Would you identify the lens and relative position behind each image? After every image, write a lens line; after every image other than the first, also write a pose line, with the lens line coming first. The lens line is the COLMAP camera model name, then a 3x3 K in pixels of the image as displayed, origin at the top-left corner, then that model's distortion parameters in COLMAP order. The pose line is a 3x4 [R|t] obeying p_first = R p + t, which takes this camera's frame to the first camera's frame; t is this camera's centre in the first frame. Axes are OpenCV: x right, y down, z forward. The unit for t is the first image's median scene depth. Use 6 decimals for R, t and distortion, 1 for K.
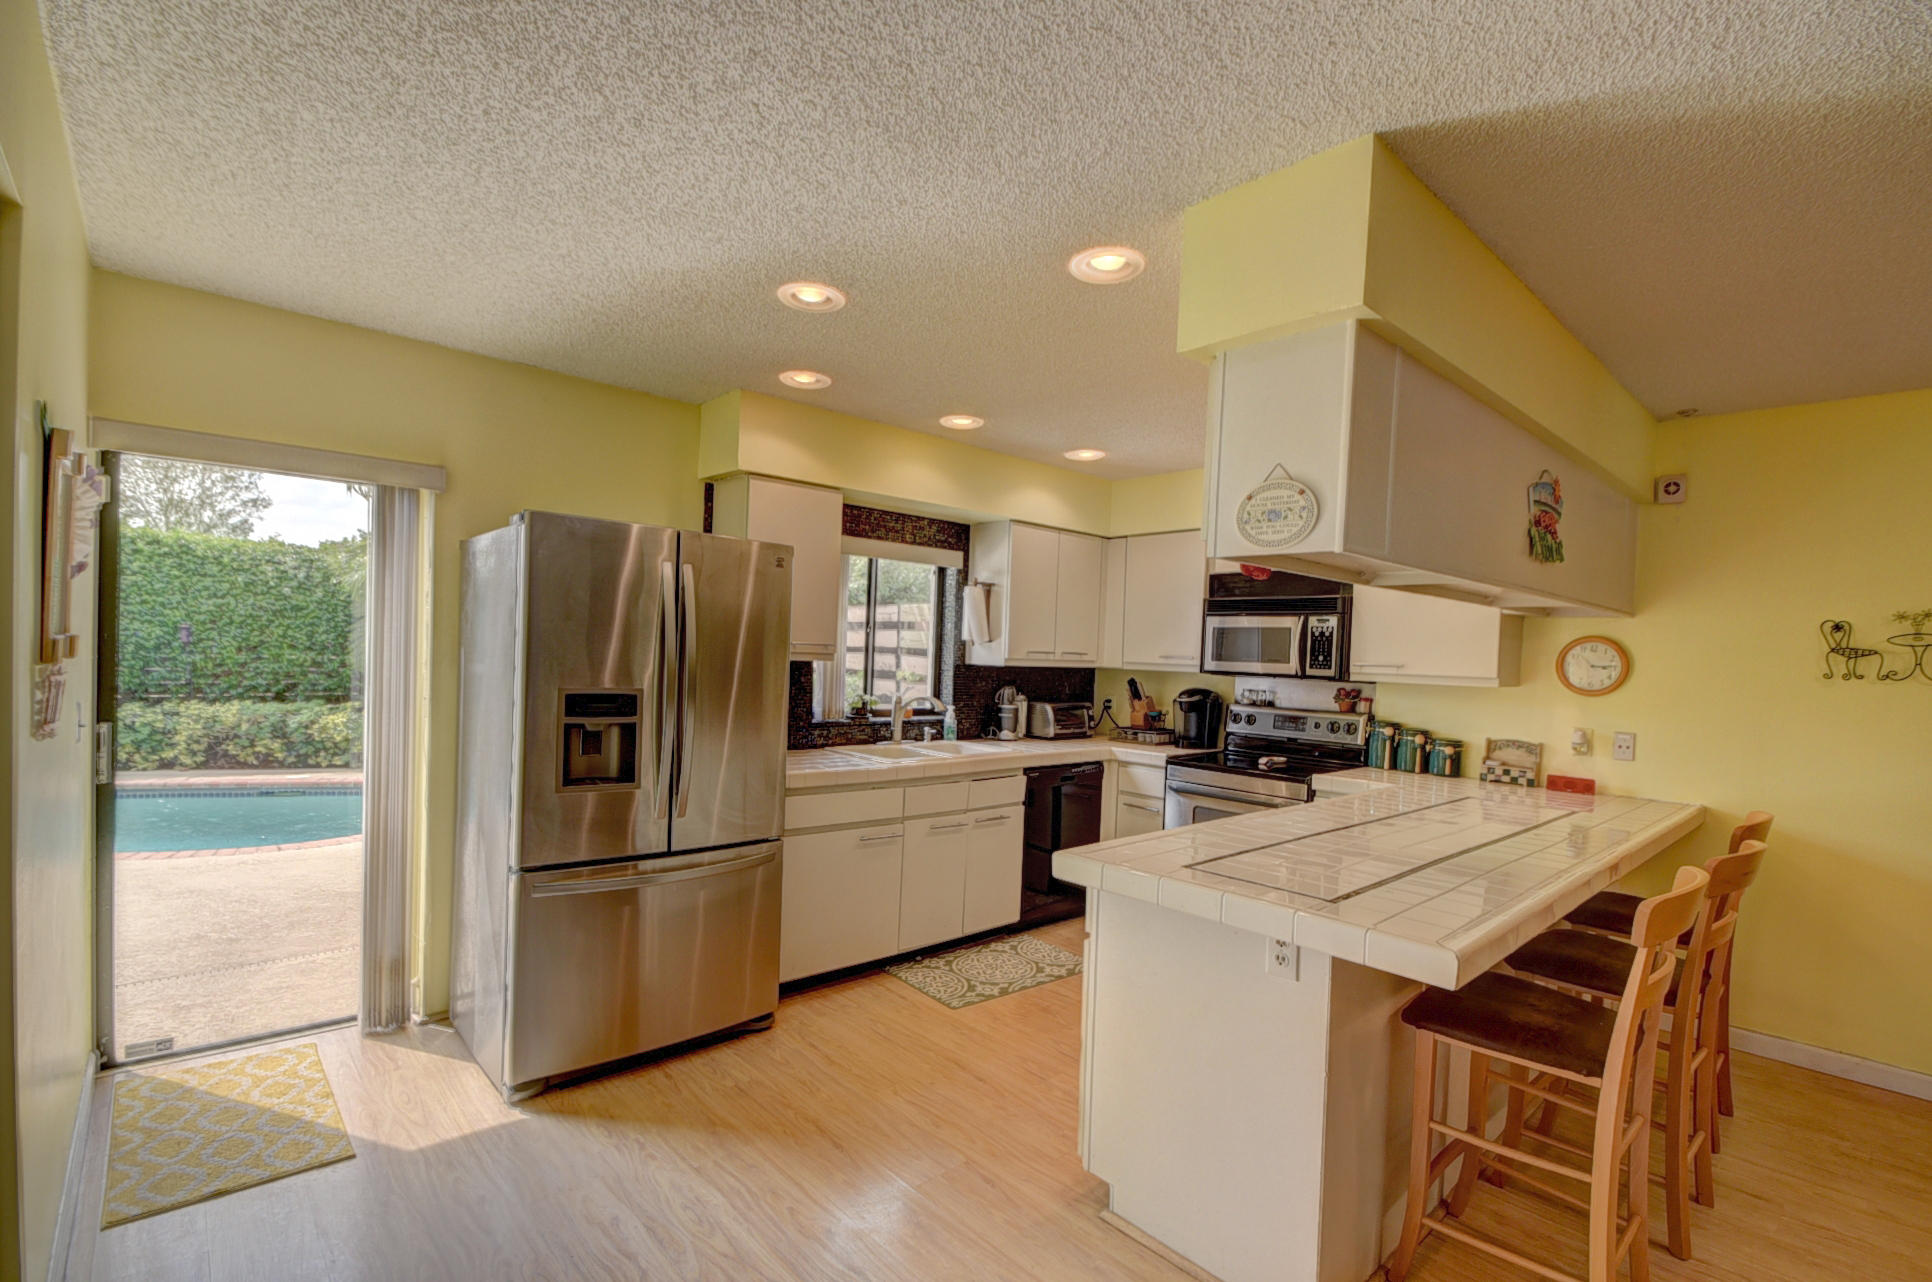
lens RADIAL K [[866.0, 0, 945.8], [0, 866.0, 677.7], [0, 0, 1]] dist [0.018862, -0.021999]
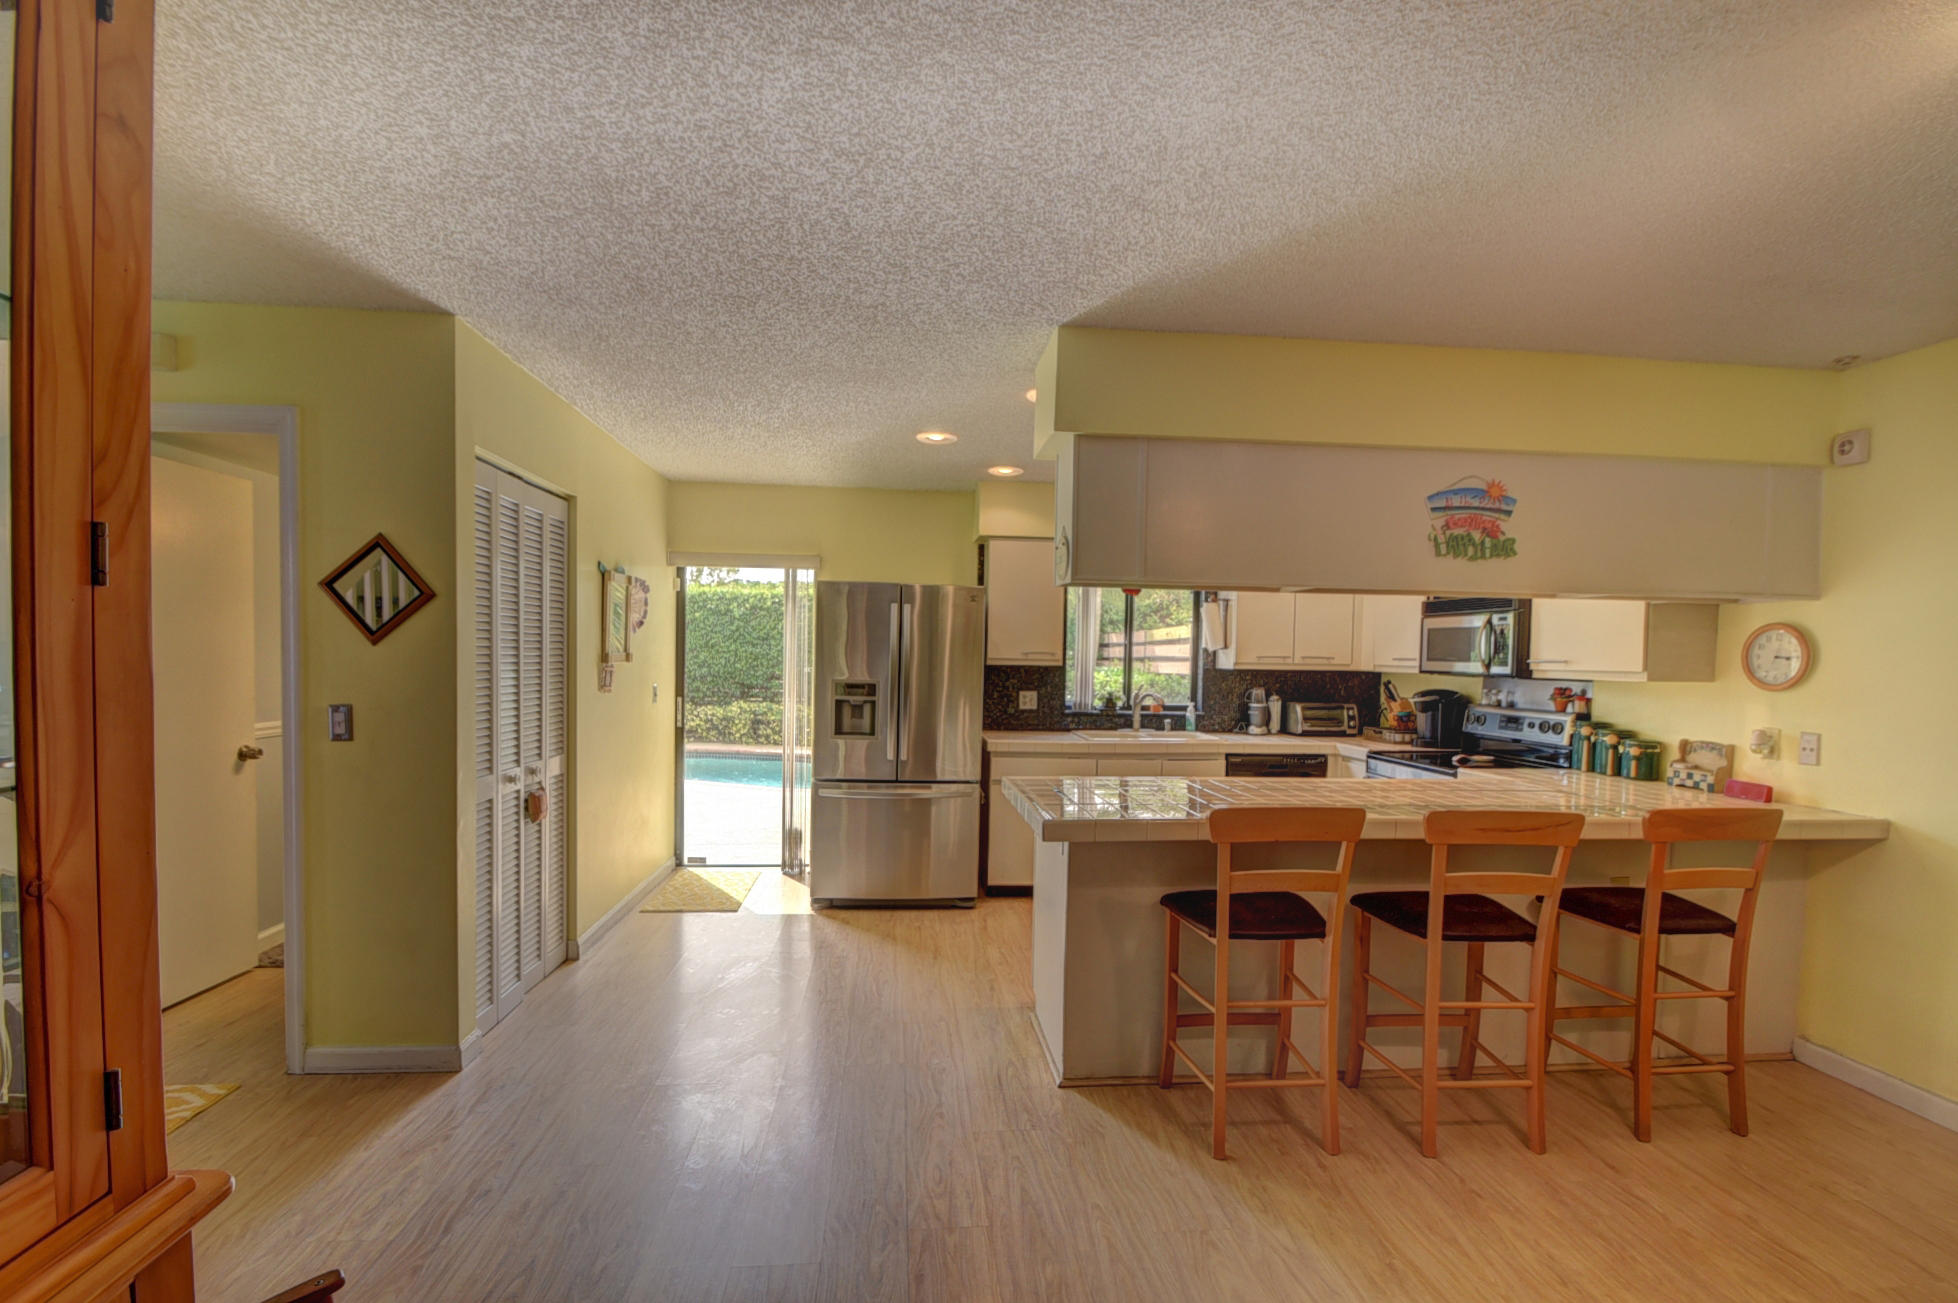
lens RADIAL K [[862.6, 0, 969.0], [0, 862.6, 685.1], [0, 0, 1]] dist [-0.013605, -0.000777]
pose [[0.800442, -0.001387, -0.599409, 0.517010], [-0.006390, 0.999921, -0.010847, 0.025234], [0.599376, 0.012512, 0.800370, -0.151653]]
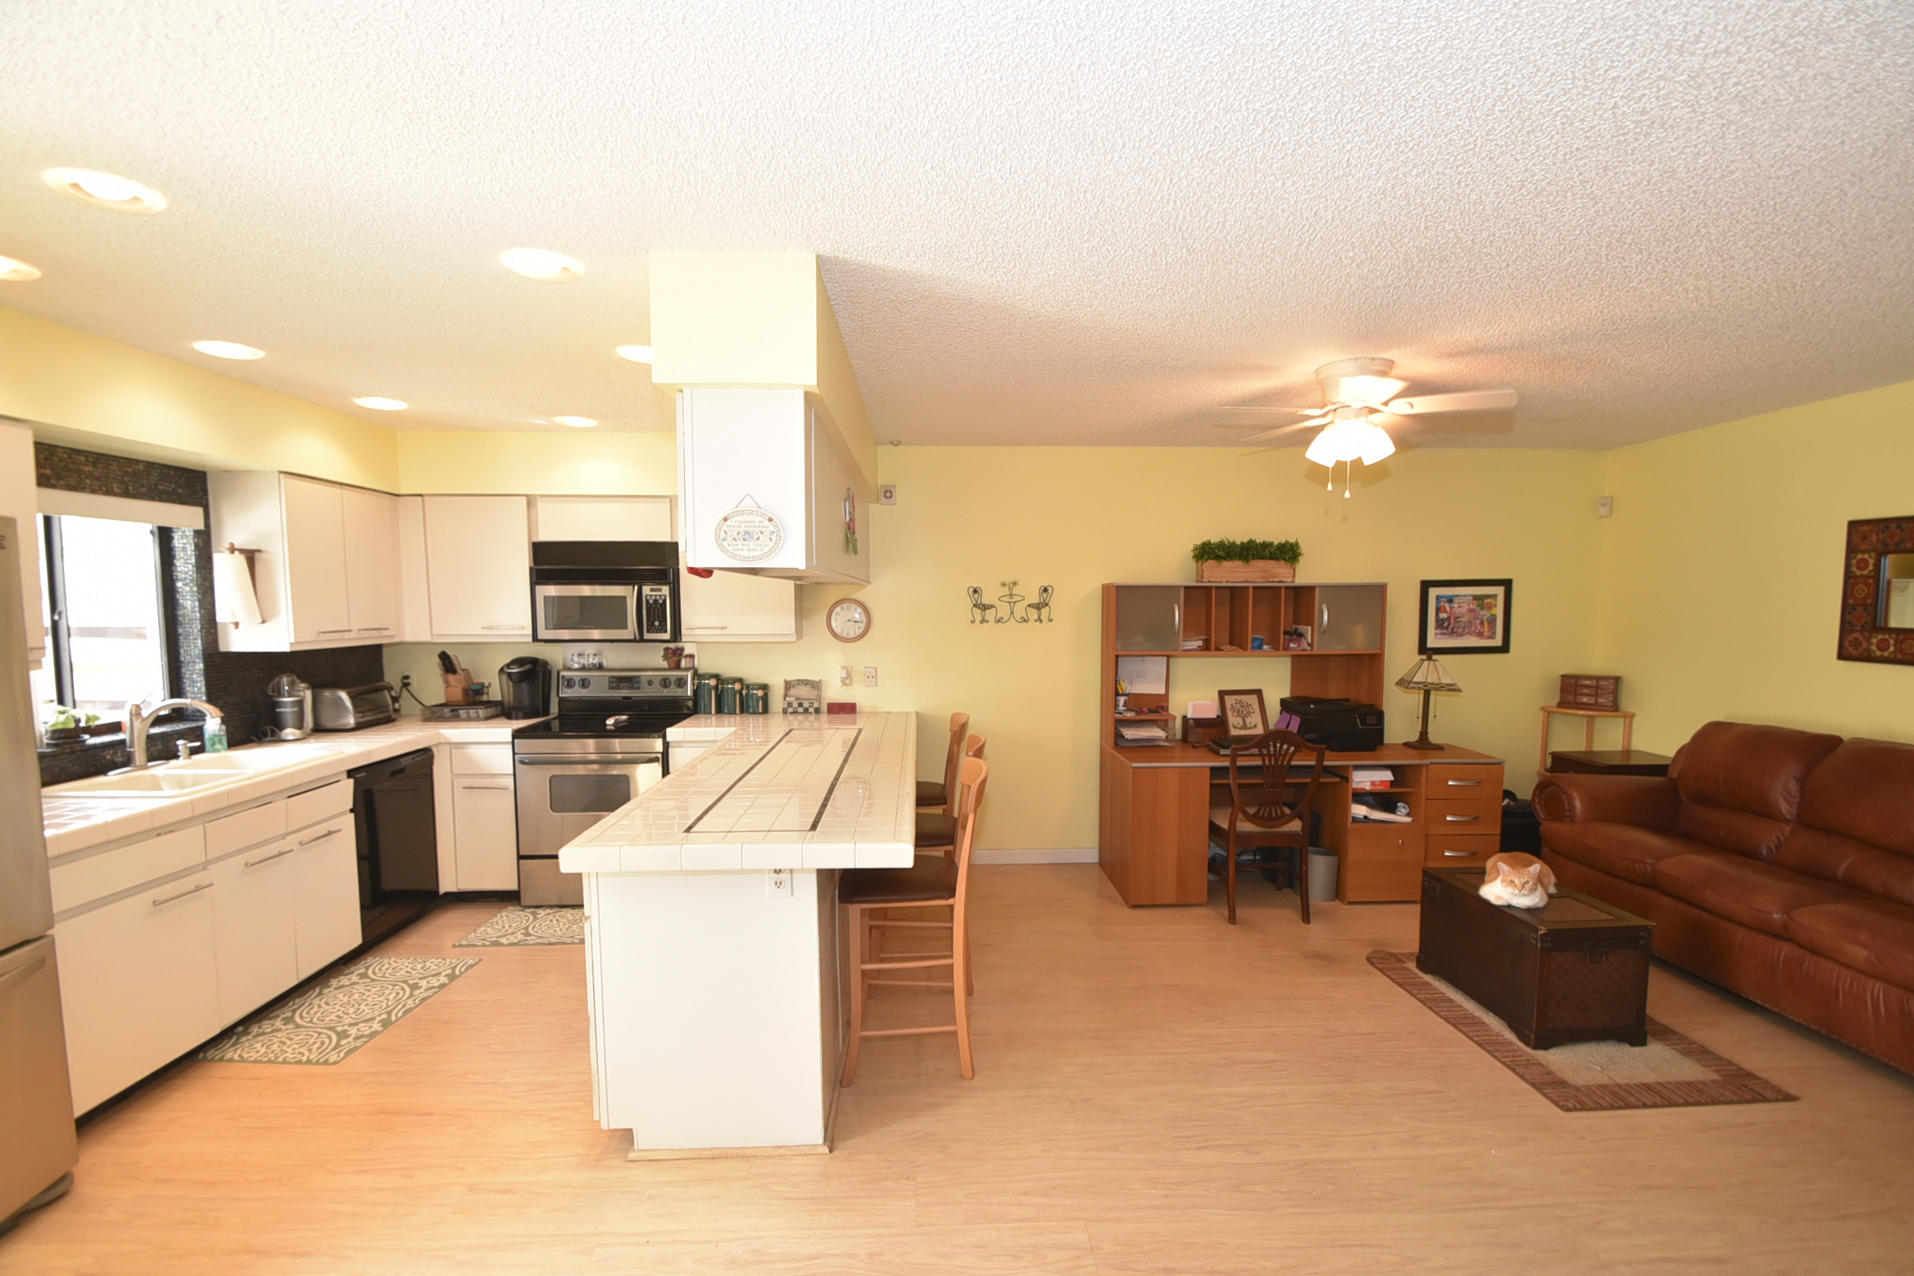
lens RADIAL K [[869.4, 0, 956.4], [0, 869.4, 673.0], [0, 0, 1]] dist [0.020241, -0.022212]
pose [[0.638309, -0.100327, 0.763214, -0.175981], [0.048575, 0.994744, 0.090137, -0.039947], [-0.768246, -0.020462, 0.639828, -0.010883]]
